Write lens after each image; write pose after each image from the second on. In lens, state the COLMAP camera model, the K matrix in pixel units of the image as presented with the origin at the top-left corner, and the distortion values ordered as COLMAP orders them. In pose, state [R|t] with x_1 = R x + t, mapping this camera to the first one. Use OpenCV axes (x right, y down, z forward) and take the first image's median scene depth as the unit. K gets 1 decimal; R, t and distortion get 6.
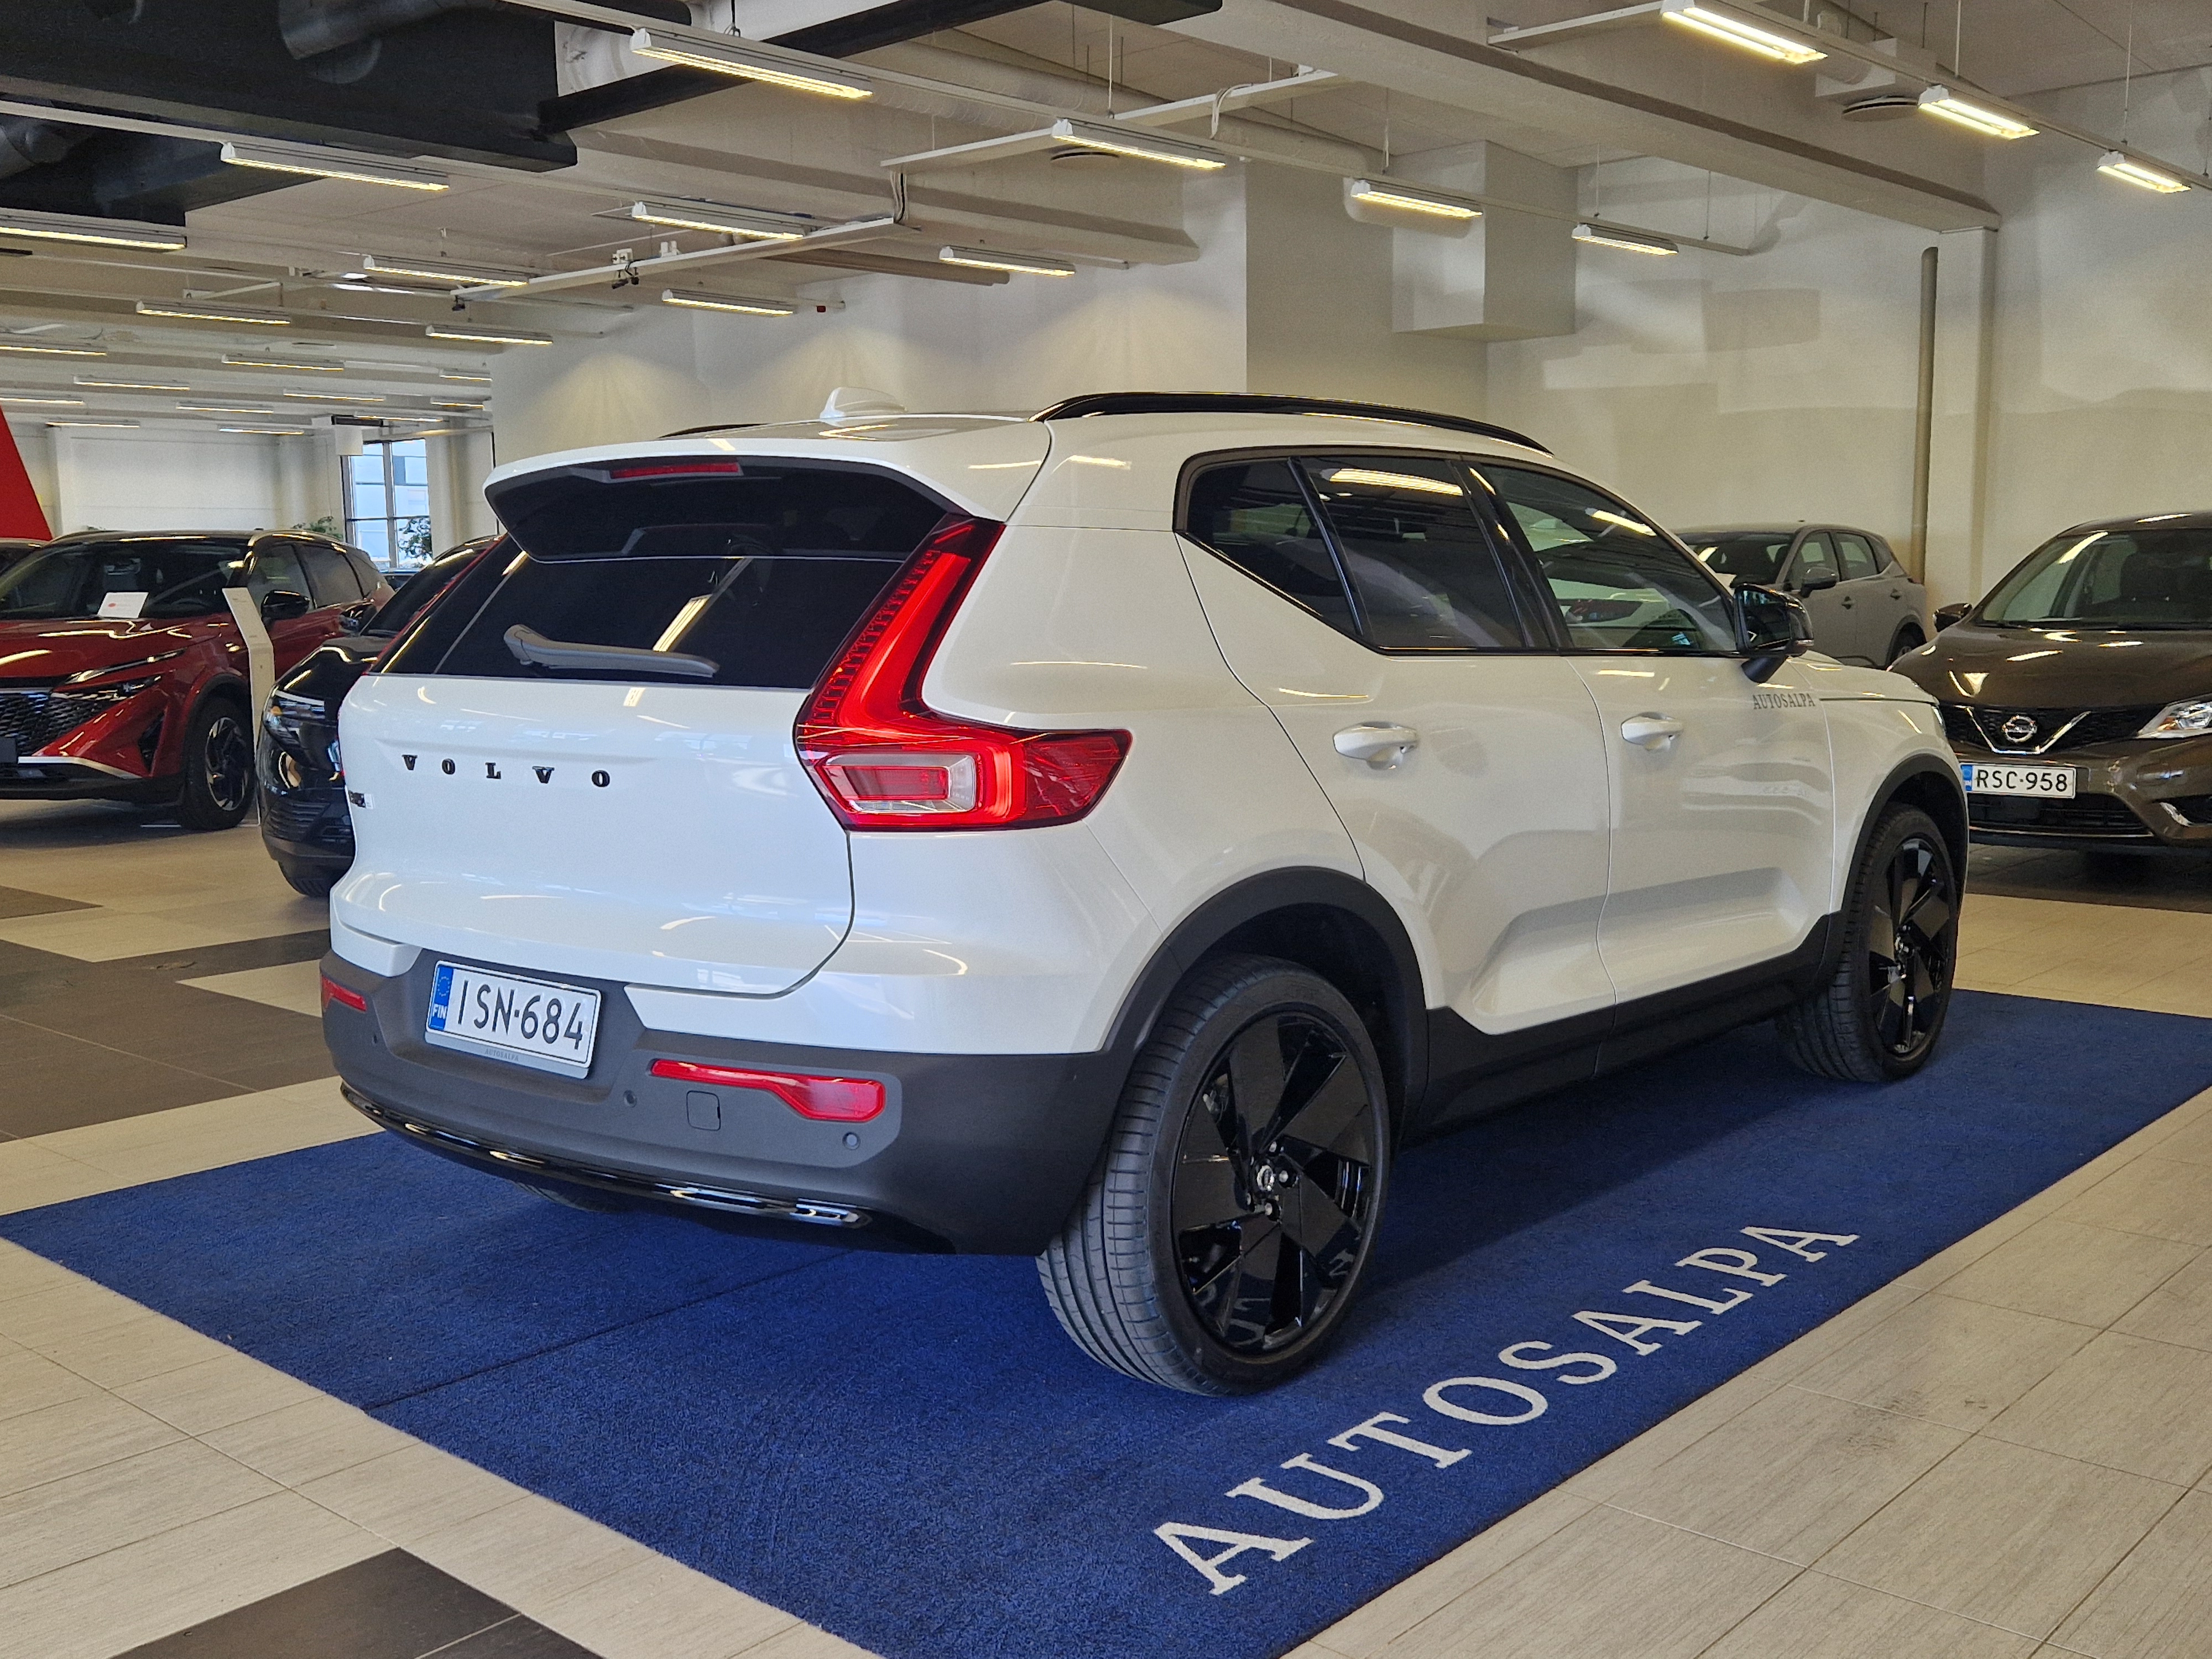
lens RADIAL K [[2089.3, 0, 1106.0], [0, 2089.3, 829.5], [0, 0, 1]] dist [0.007799, 0.001336]
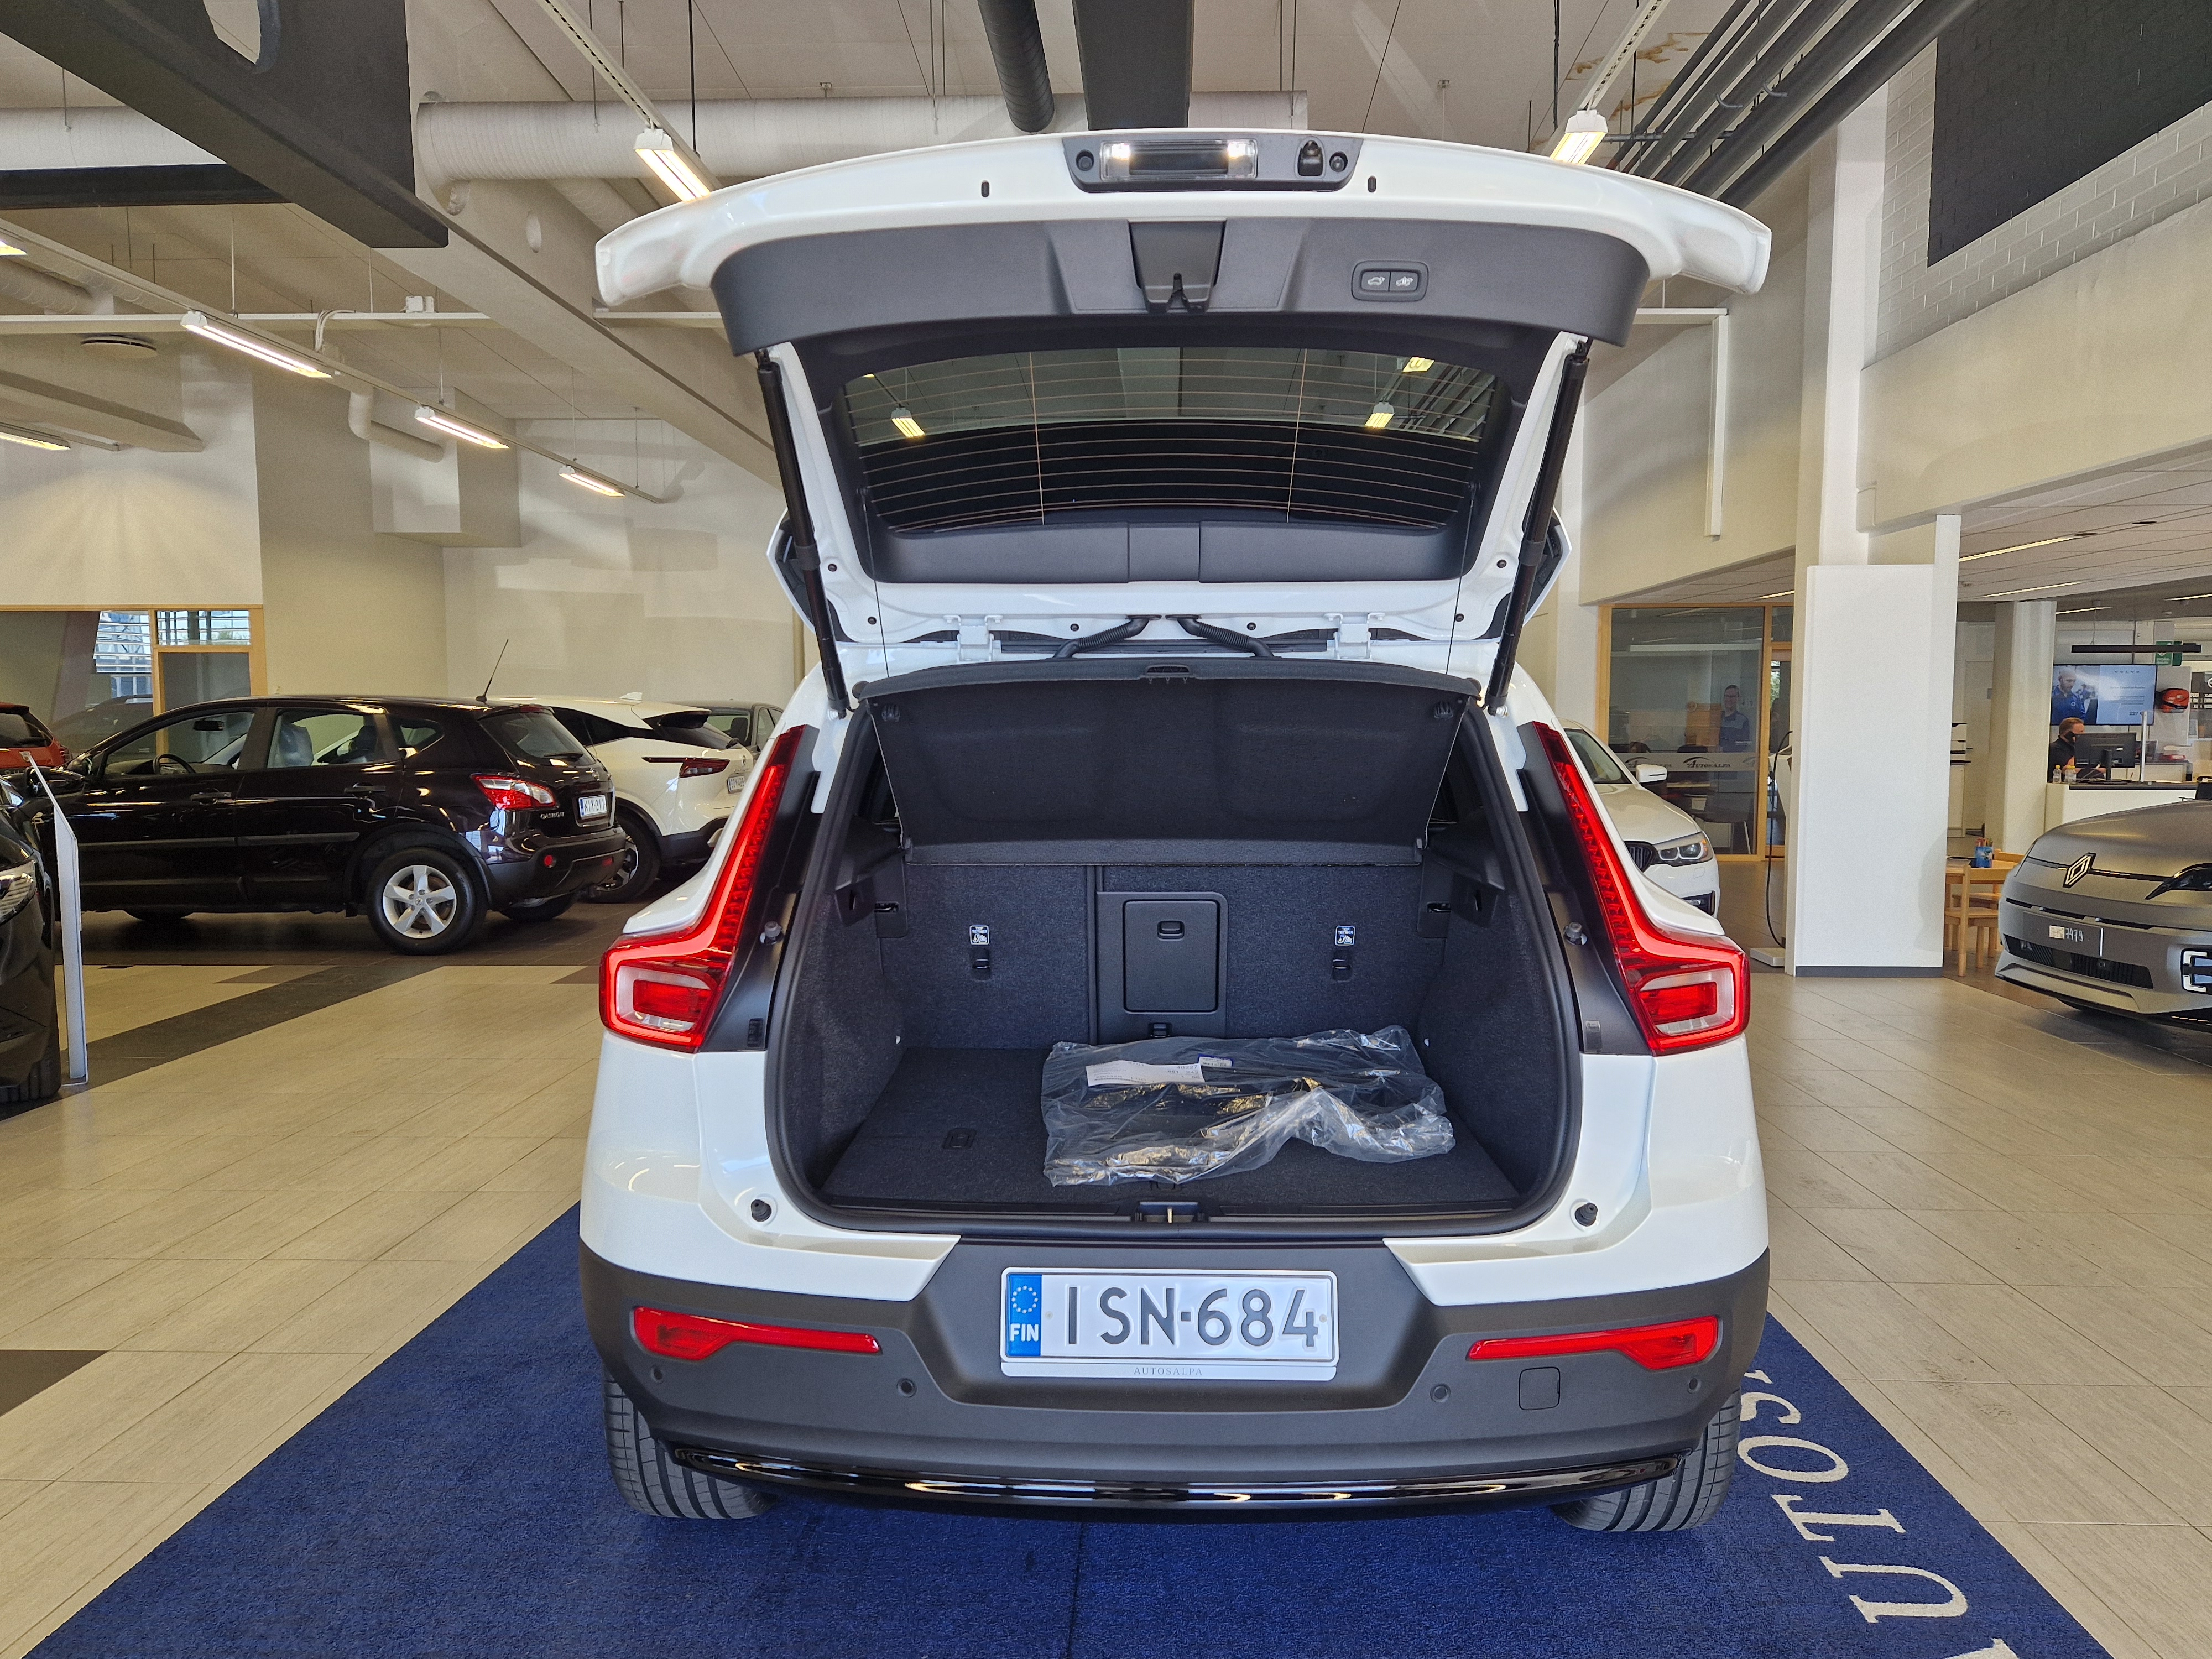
lens RADIAL K [[1485.4, 0, 1106.0], [0, 1485.4, 829.5], [0, 0, 1]] dist [0.064767, -0.072377]
pose [[0.779999, -0.025821, 0.625248, -0.639407], [0.060498, 0.997580, -0.034274, -0.080011], [-0.622850, 0.064559, 0.779673, 0.530493]]
